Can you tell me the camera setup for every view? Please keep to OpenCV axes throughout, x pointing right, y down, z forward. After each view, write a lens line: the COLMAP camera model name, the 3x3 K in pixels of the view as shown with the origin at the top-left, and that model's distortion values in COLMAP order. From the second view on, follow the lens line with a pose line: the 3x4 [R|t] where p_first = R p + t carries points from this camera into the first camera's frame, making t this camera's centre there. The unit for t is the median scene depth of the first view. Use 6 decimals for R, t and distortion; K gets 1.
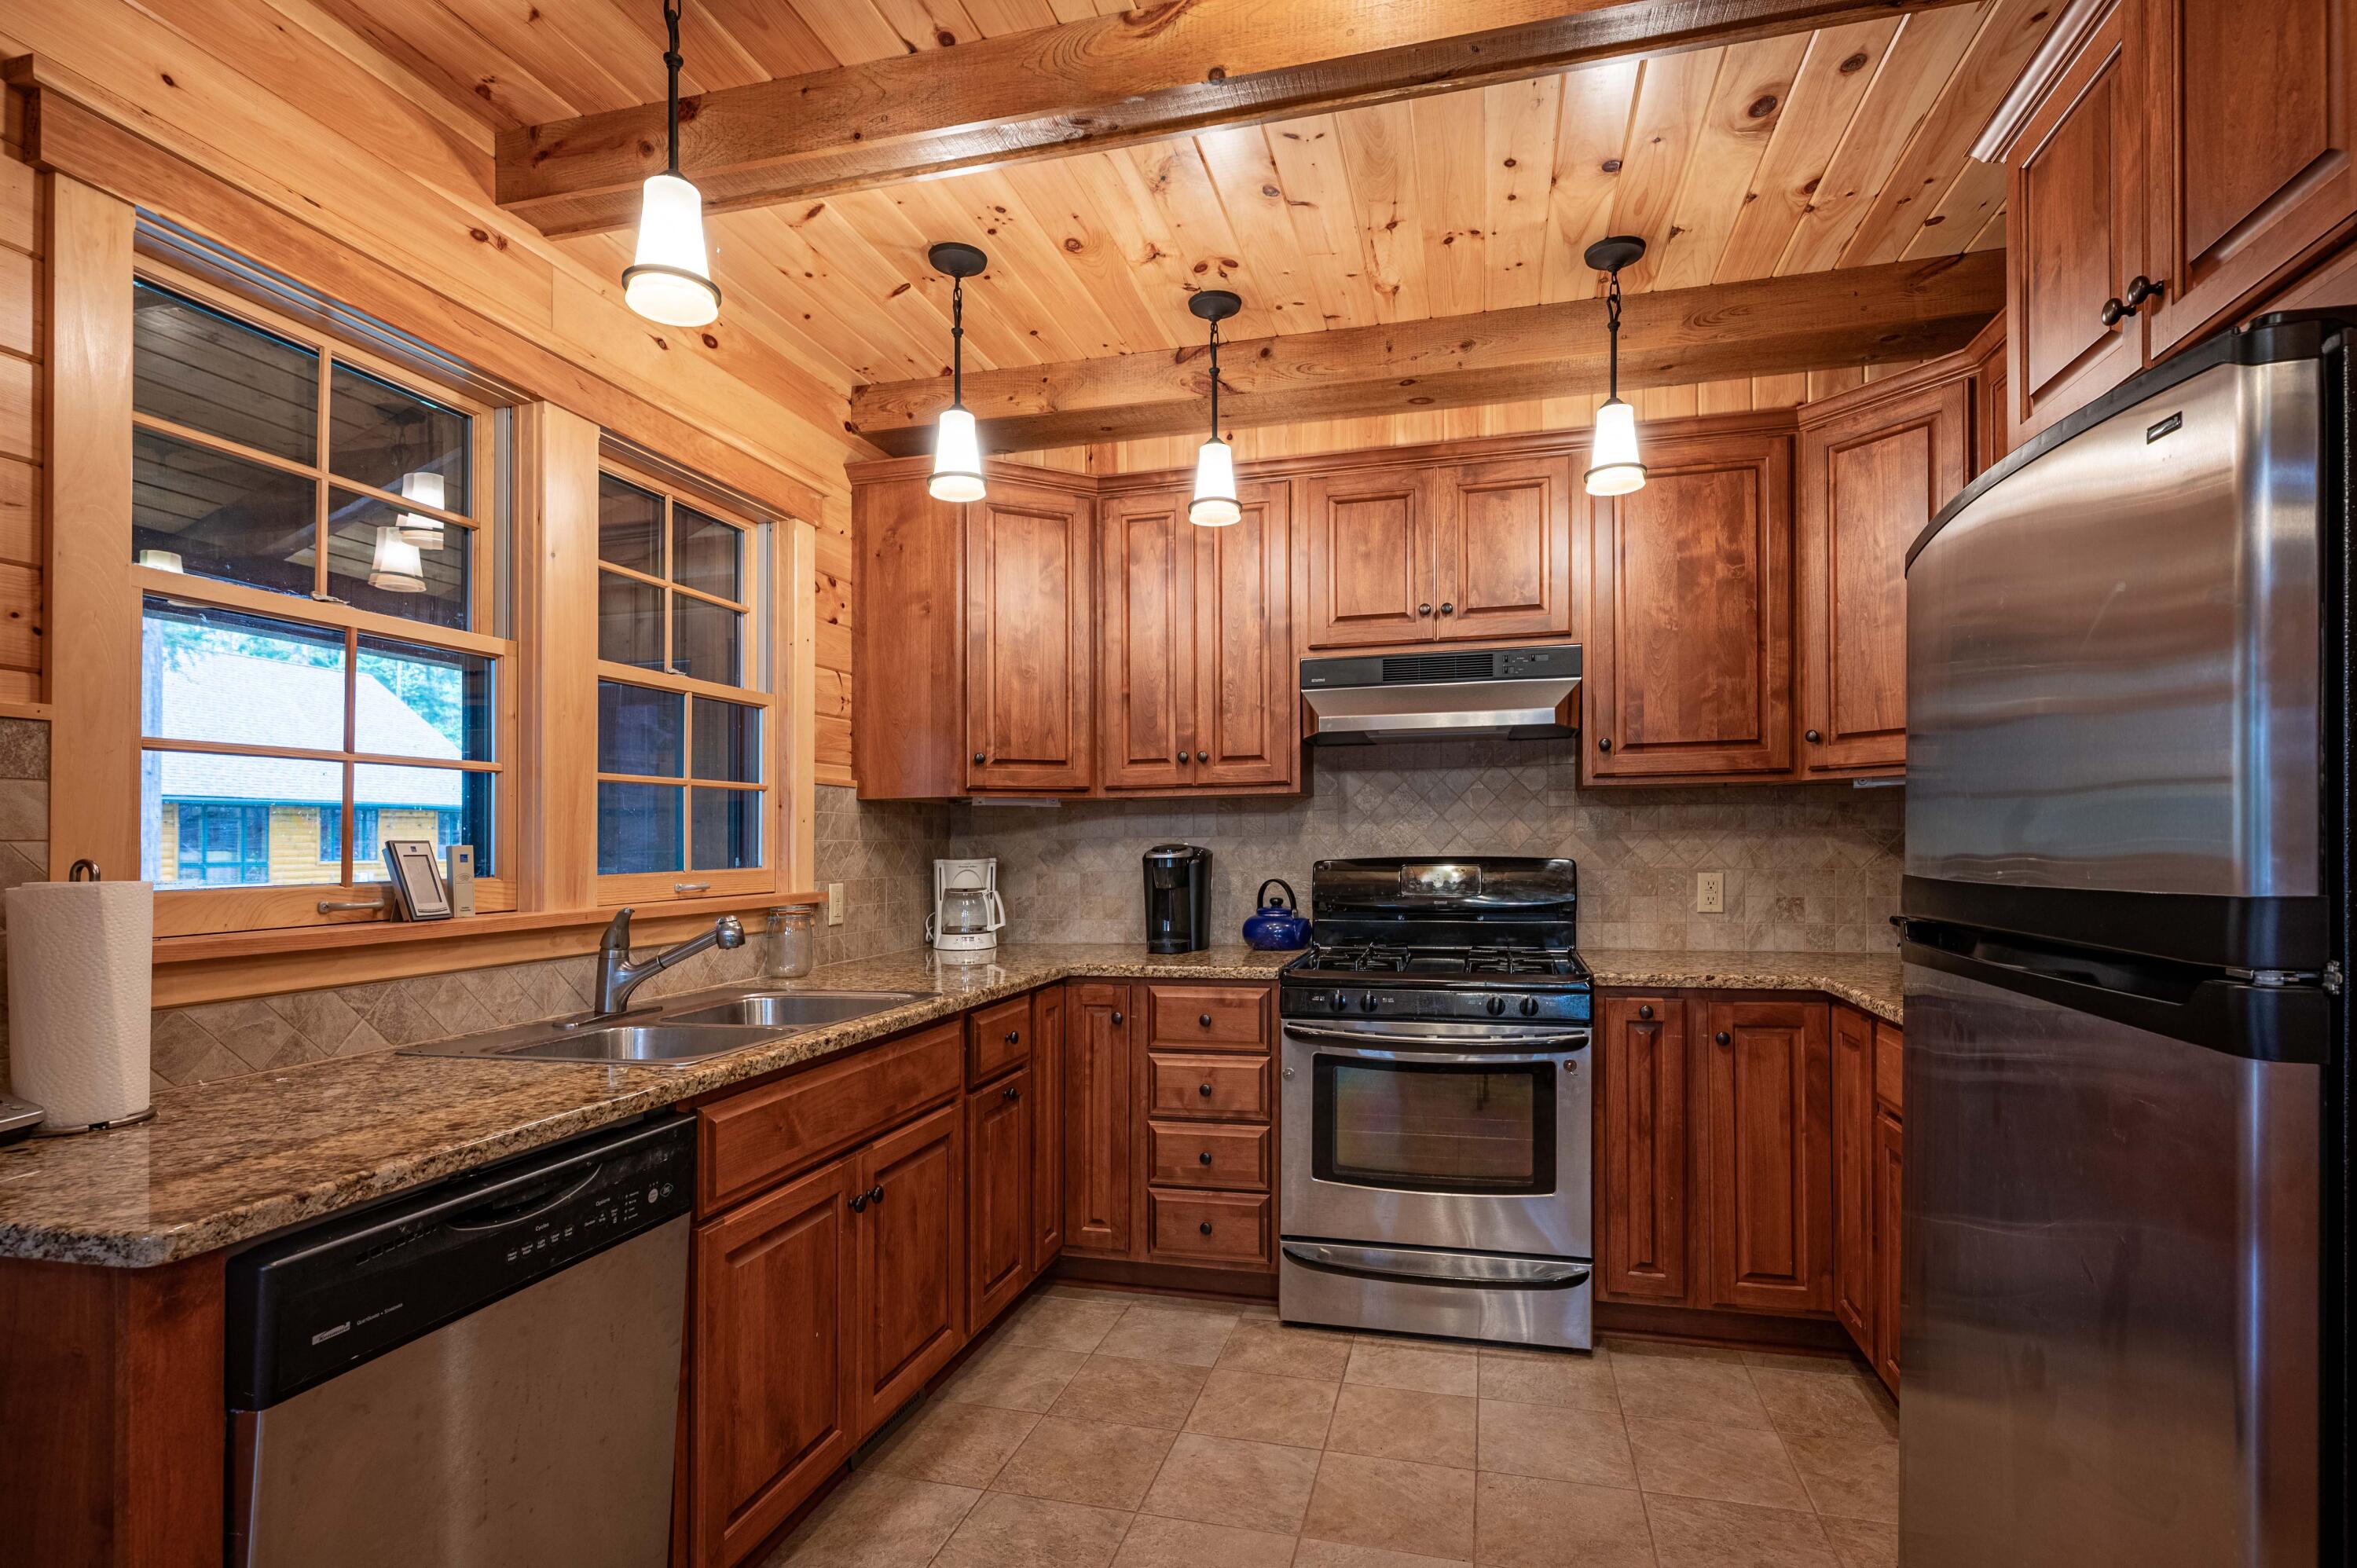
lens RADIAL K [[1143.7, 0, 1114.2], [0, 1143.7, 782.9], [0, 0, 1]] dist [-0.000226, 0.000111]
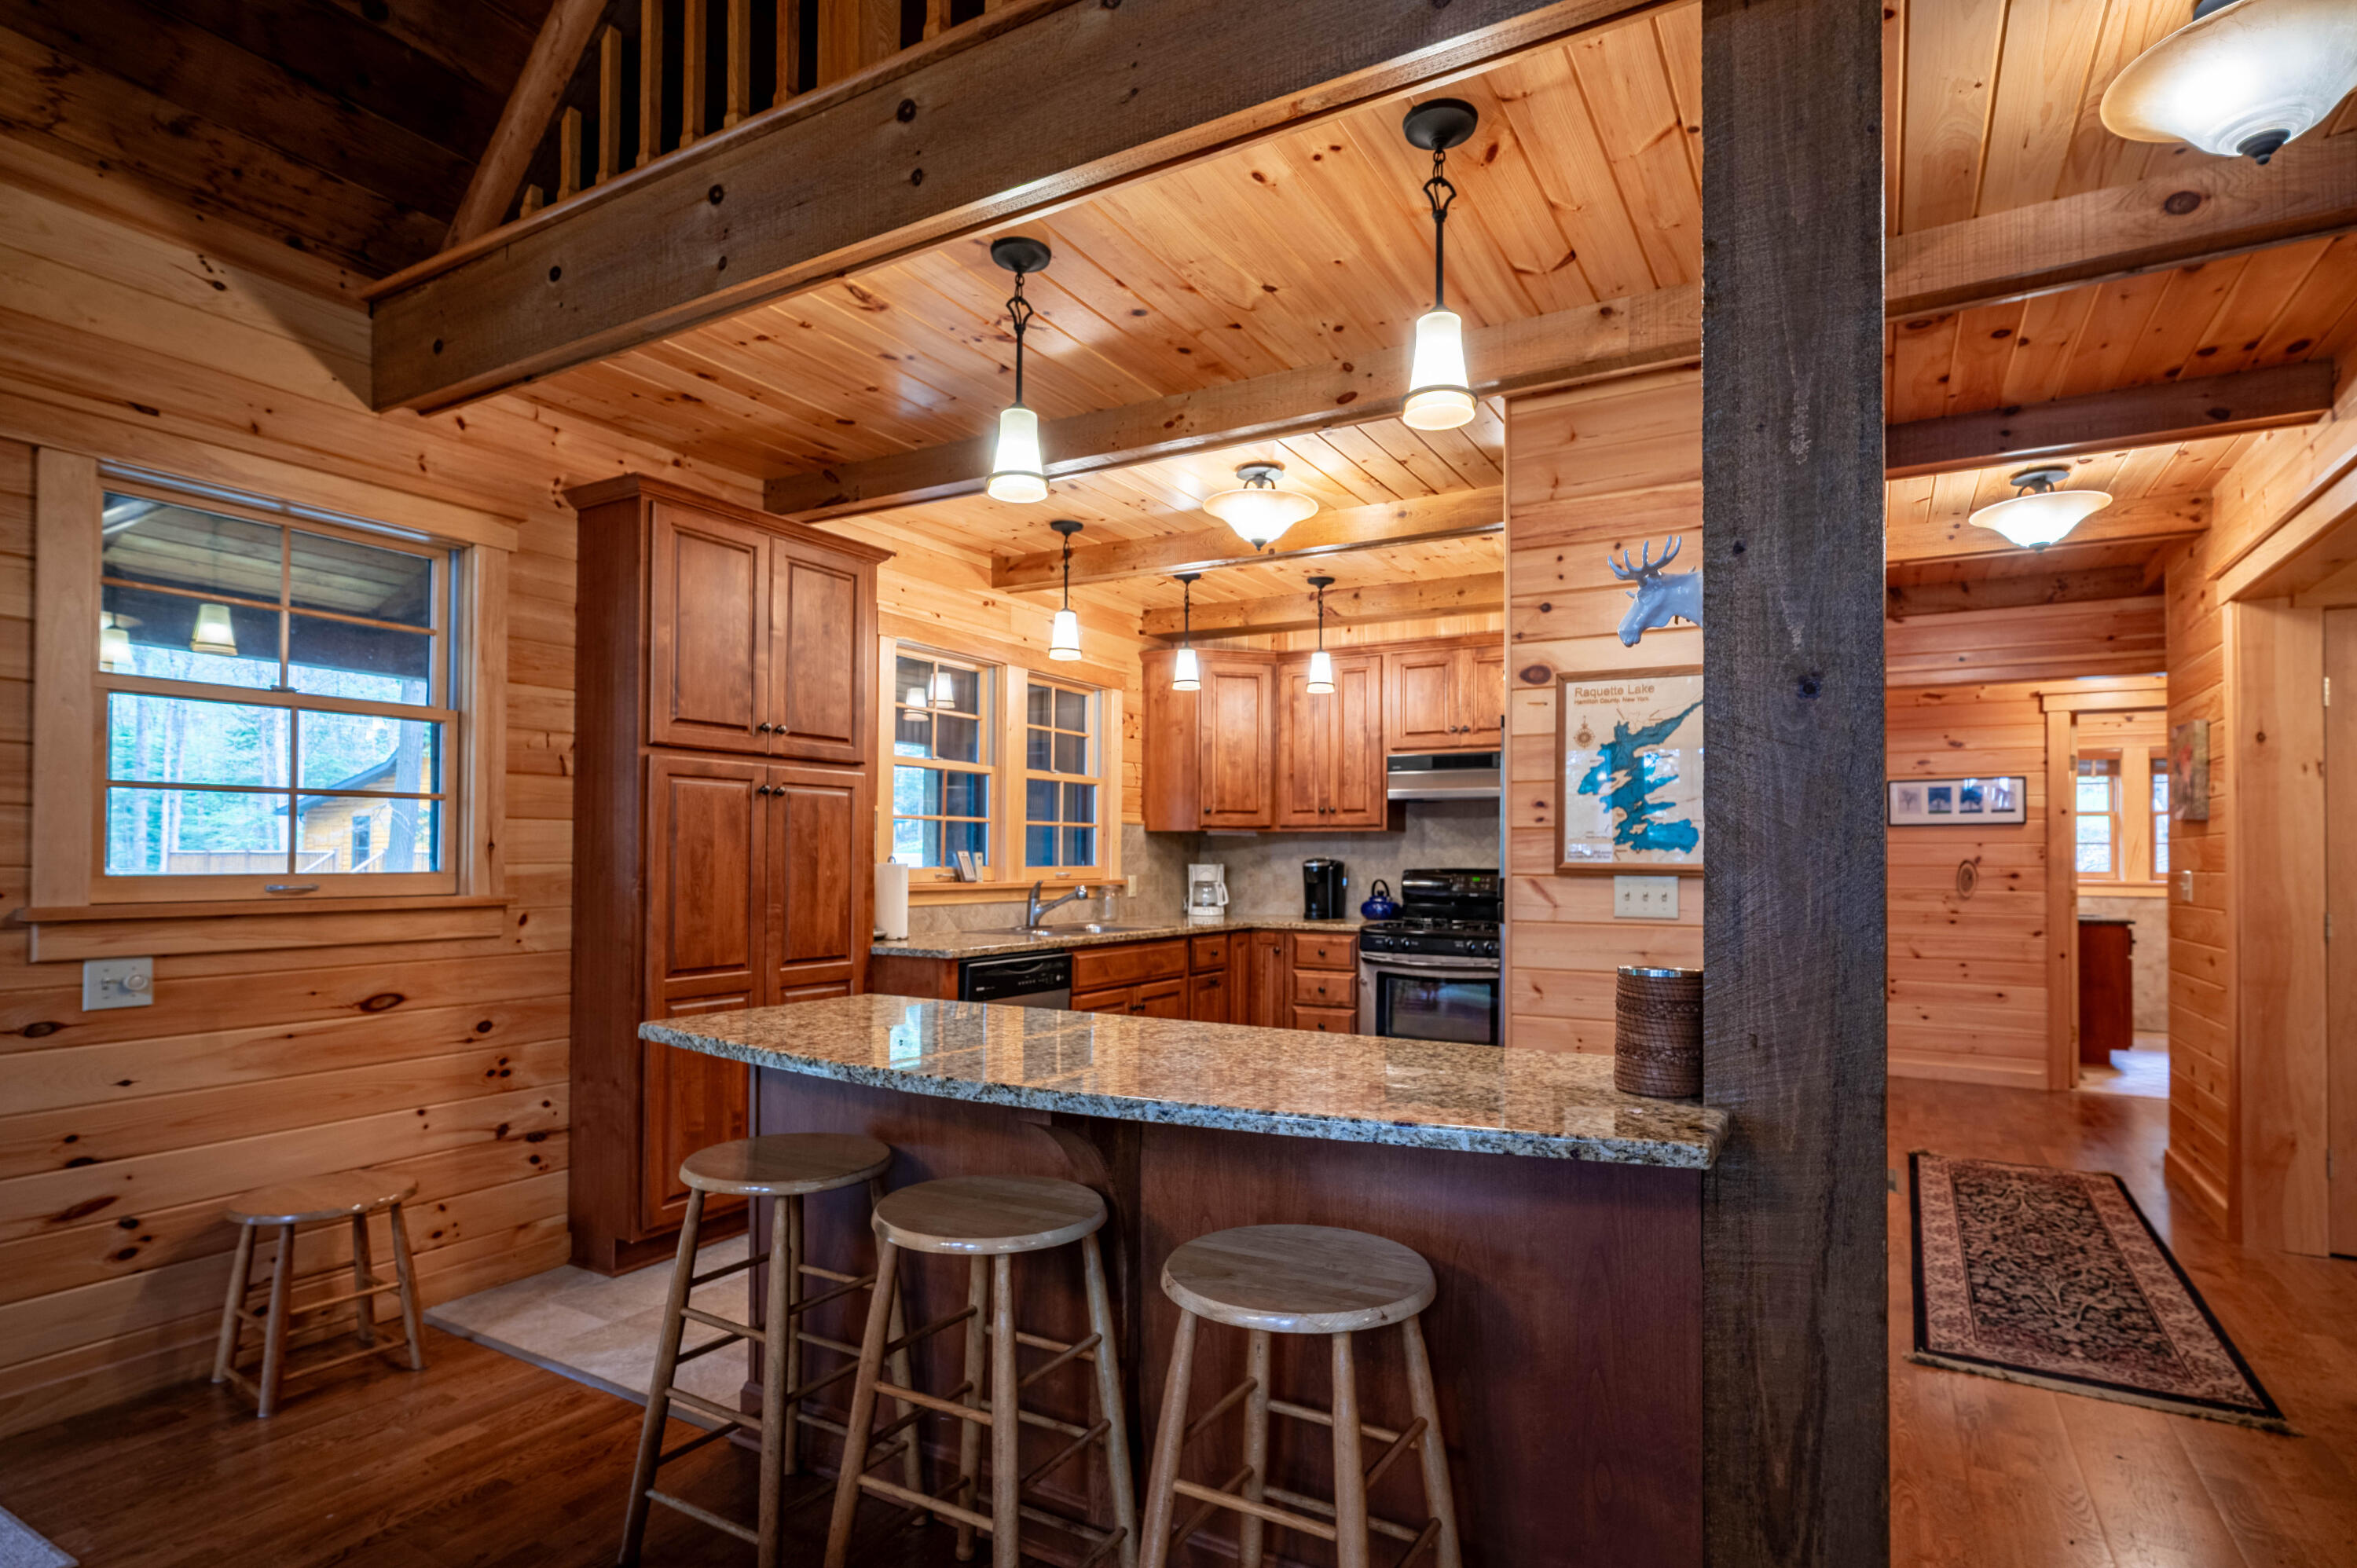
lens RADIAL K [[1152.0, 0, 1204.8], [0, 1152.0, 811.7], [0, 0, 1]] dist [0.002876, 0.000985]
pose [[0.979411, 0.010820, -0.201587, 0.255293], [-0.007821, 0.999847, 0.015669, -0.048188], [0.201726, -0.013770, 0.979345, -0.835662]]
